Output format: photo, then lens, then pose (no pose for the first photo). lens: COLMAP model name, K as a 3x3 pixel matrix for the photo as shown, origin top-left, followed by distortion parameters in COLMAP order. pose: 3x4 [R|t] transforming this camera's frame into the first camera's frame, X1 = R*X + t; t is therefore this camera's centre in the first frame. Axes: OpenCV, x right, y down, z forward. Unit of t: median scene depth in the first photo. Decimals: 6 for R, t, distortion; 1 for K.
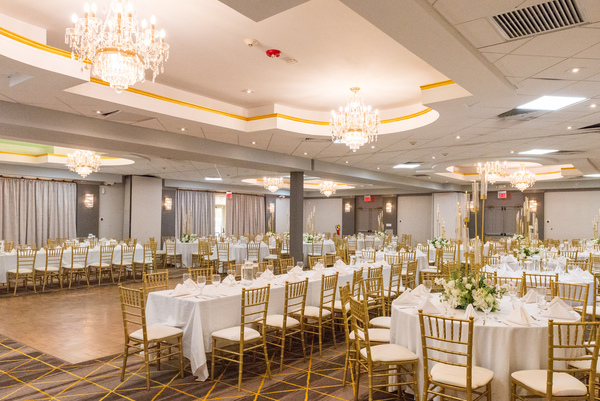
lens RADIAL K [[448.2, 0, 300.0], [0, 448.2, 200.5], [0, 0, 1]] dist [-0.036344, 0.000740]
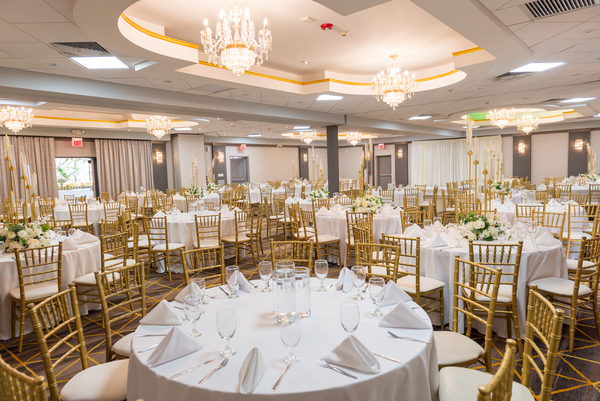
lens RADIAL K [[401.4, 0, 306.2], [0, 401.4, 199.4], [0, 0, 1]] dist [-0.000439, -0.003995]
pose [[0.998860, -0.039540, -0.026739, -0.084695], [0.042487, 0.991800, 0.120535, -0.002527], [0.021754, -0.121533, 0.992349, -0.114548]]
